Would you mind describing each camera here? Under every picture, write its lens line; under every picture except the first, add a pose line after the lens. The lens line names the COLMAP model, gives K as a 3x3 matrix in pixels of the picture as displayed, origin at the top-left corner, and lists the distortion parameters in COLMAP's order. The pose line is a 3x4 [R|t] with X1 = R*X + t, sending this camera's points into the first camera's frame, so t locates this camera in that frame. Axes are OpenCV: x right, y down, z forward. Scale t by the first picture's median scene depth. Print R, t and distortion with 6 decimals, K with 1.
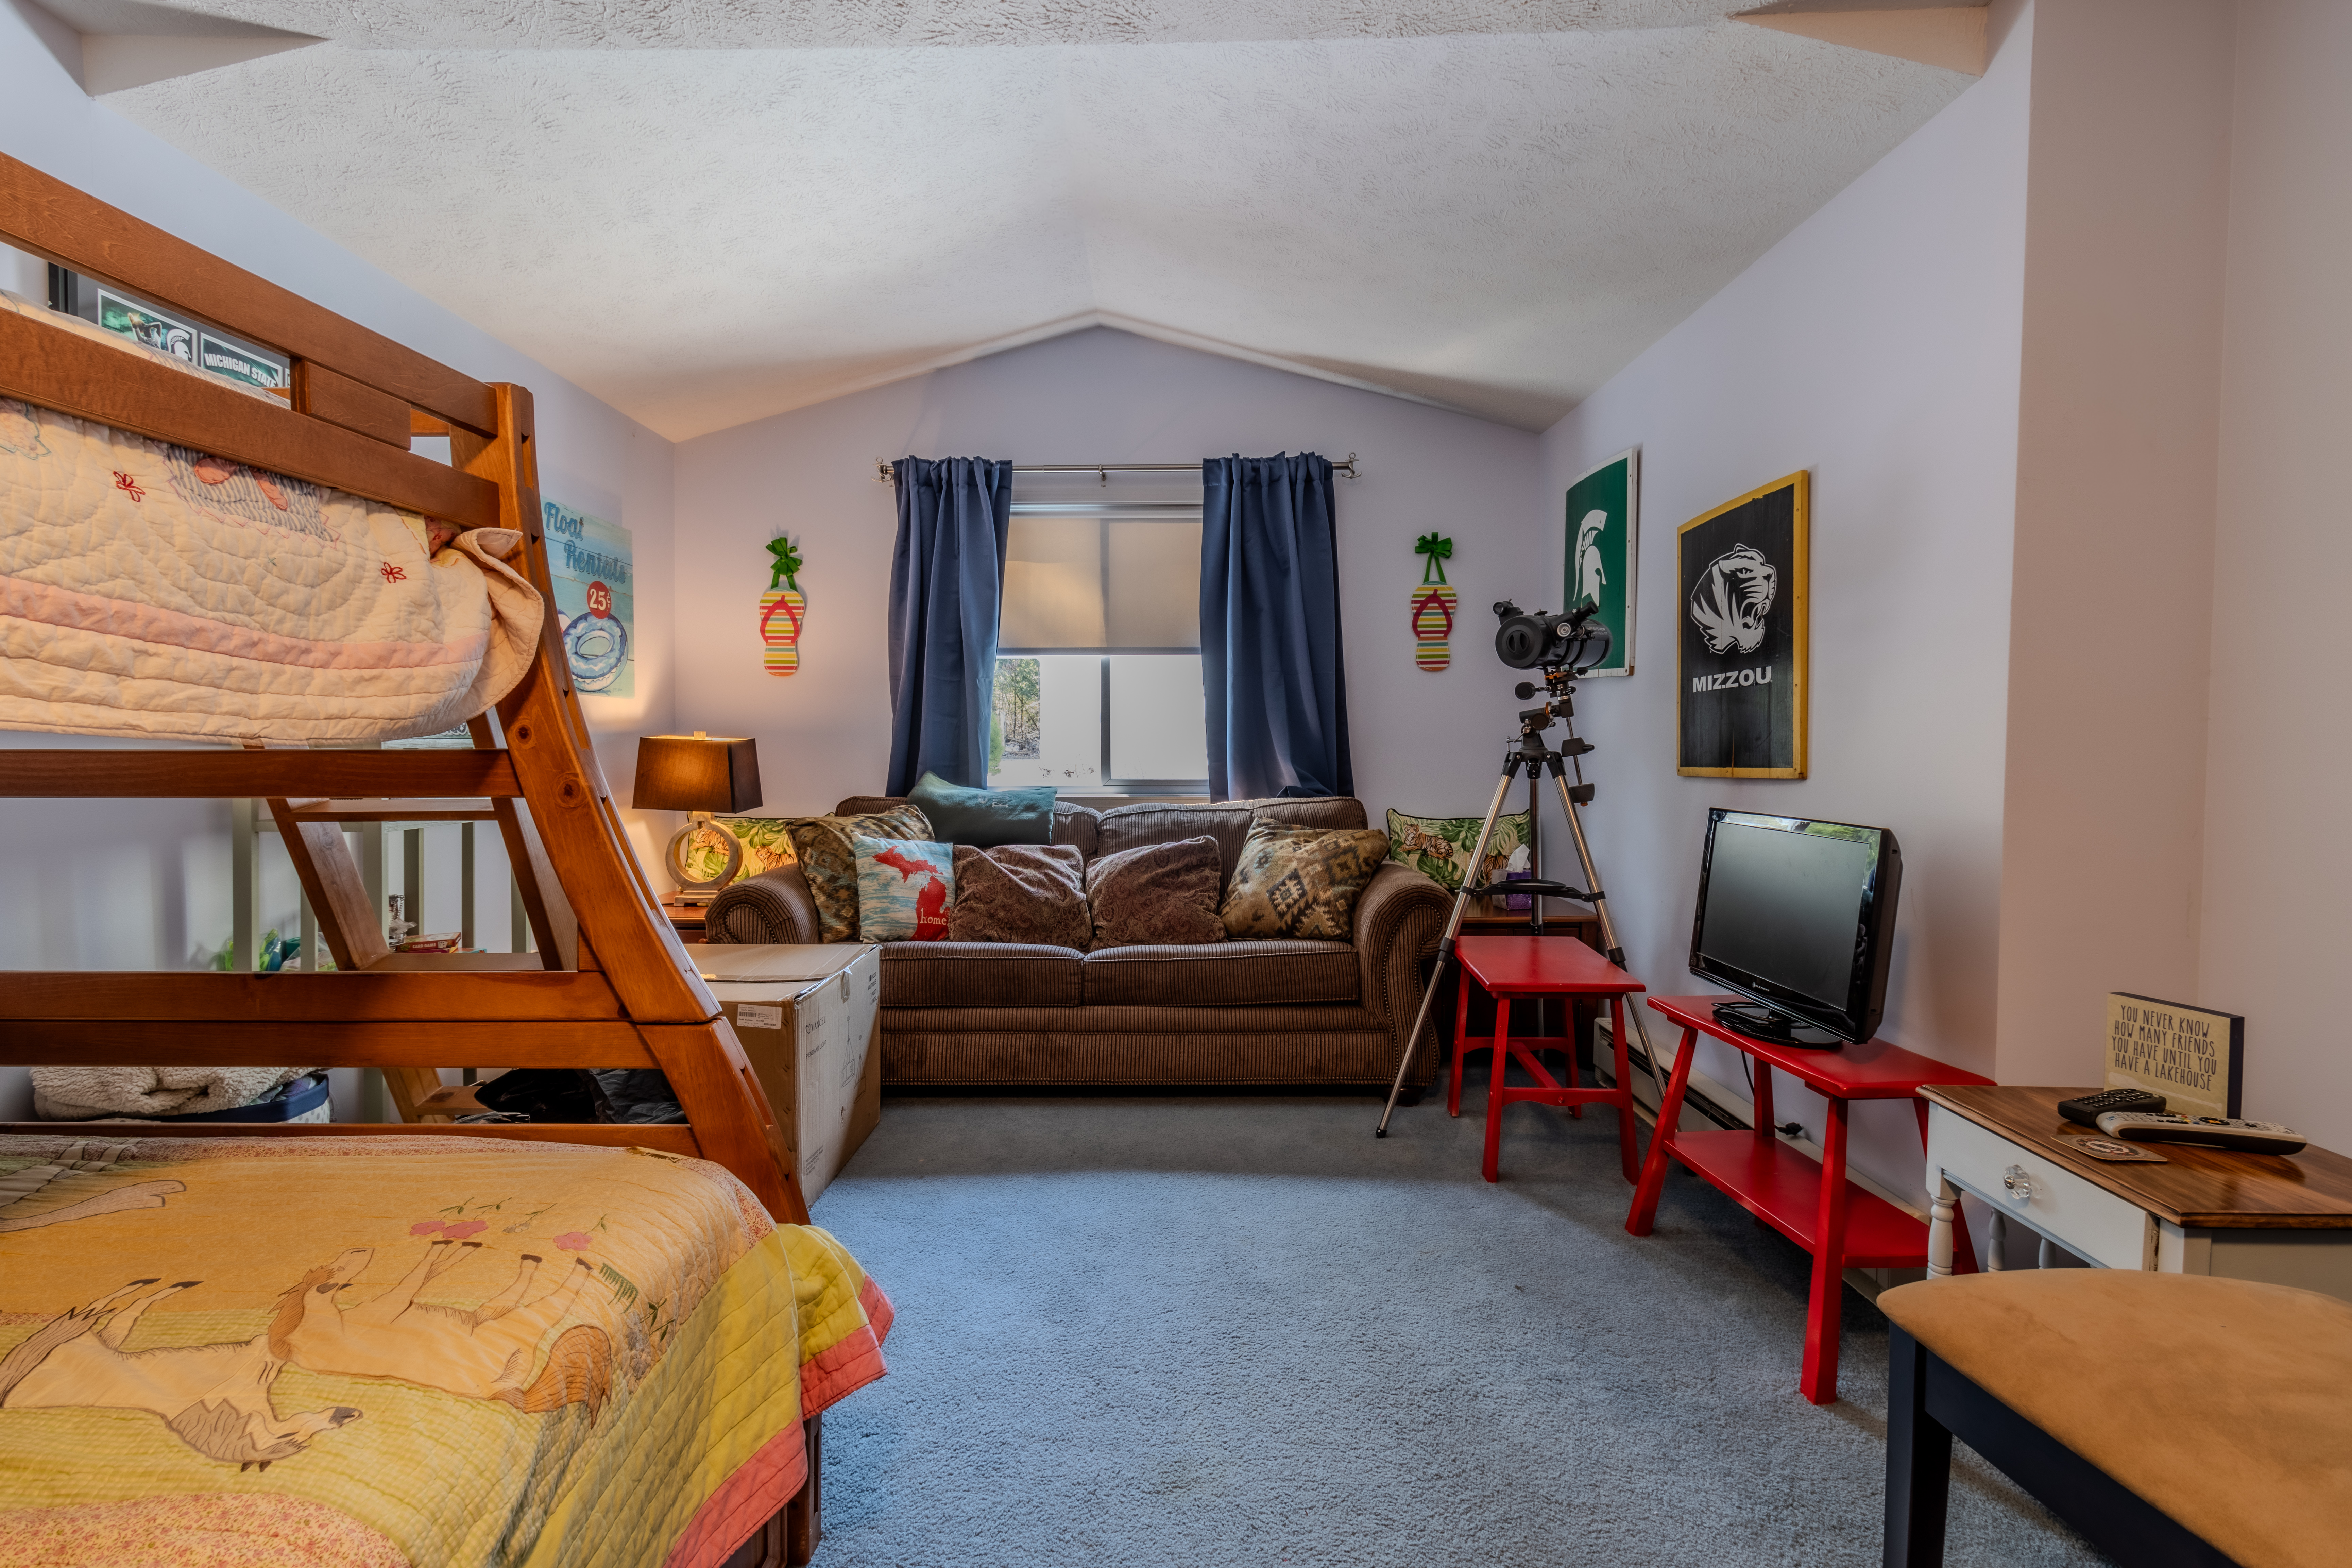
lens RADIAL K [[1115.5, 0, 1179.1], [0, 1115.5, 769.9], [0, 0, 1]] dist [0.003832, 0.001174]
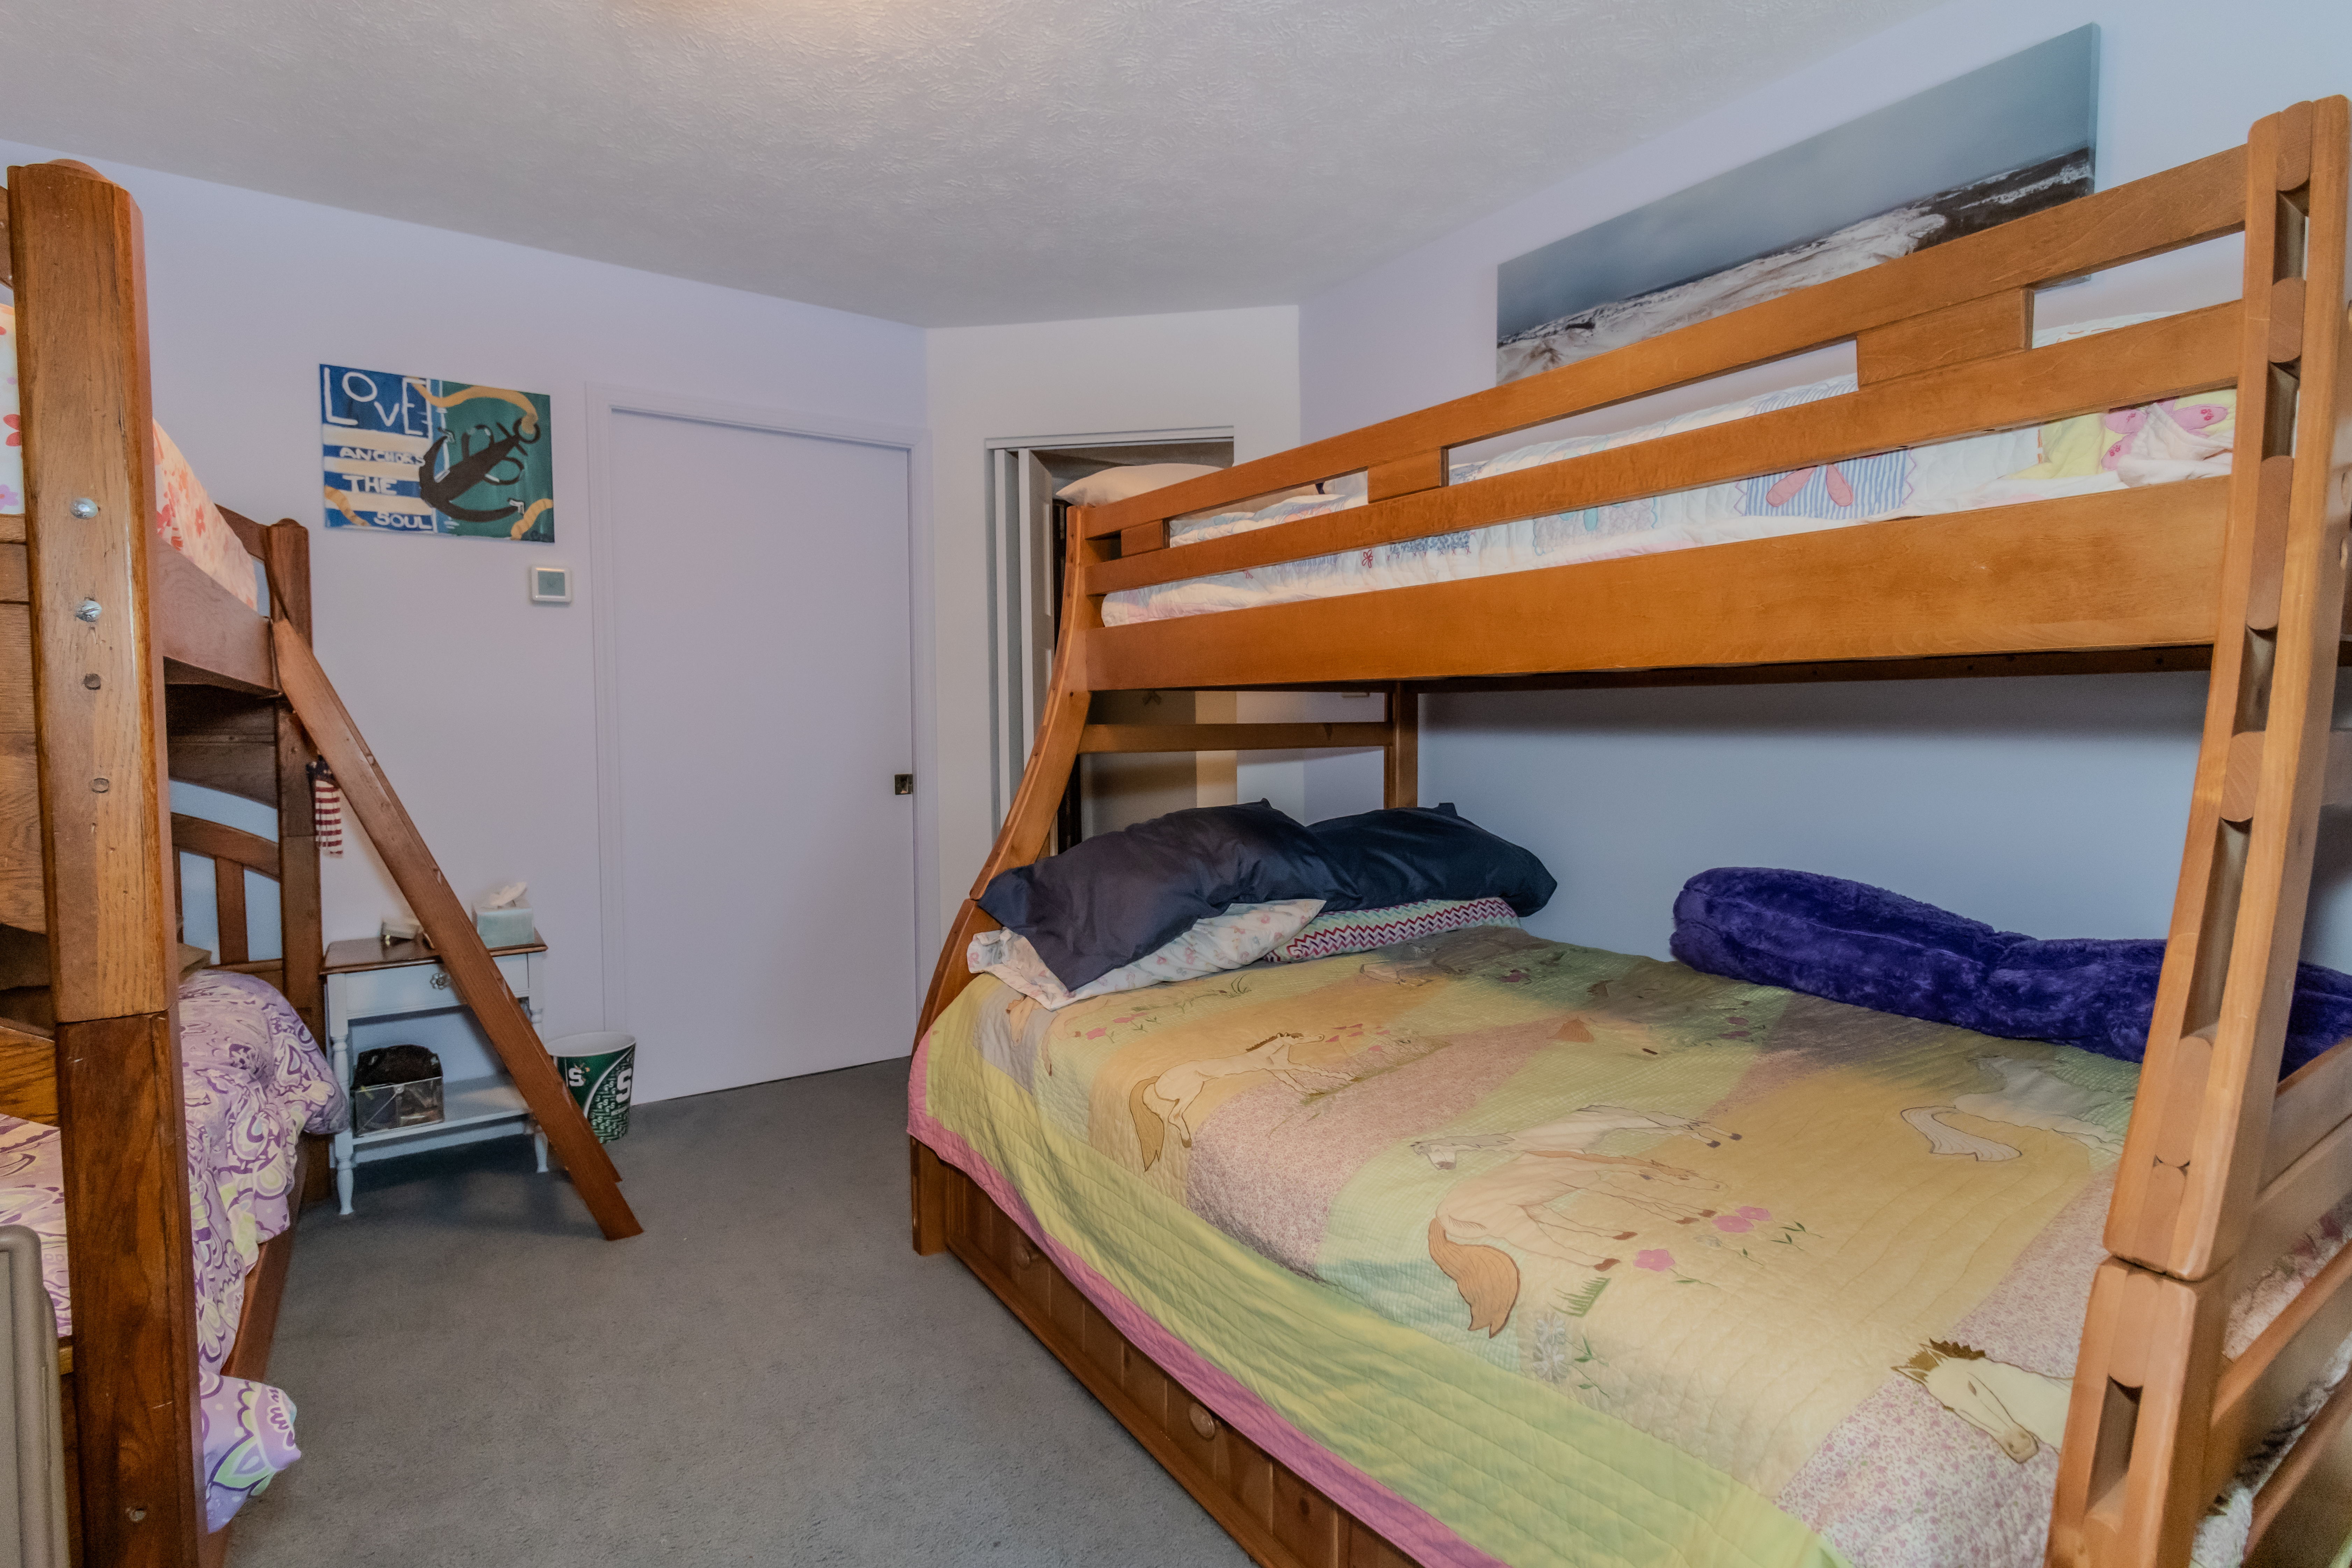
lens RADIAL K [[1115.5, 0, 1179.1], [0, 1115.5, 769.9], [0, 0, 1]] dist [0.003832, 0.001174]
pose [[-0.815064, 0.025861, -0.578794, 0.304730], [-0.018557, 0.997325, 0.070693, -0.037764], [0.579074, 0.068360, -0.812404, 1.533514]]
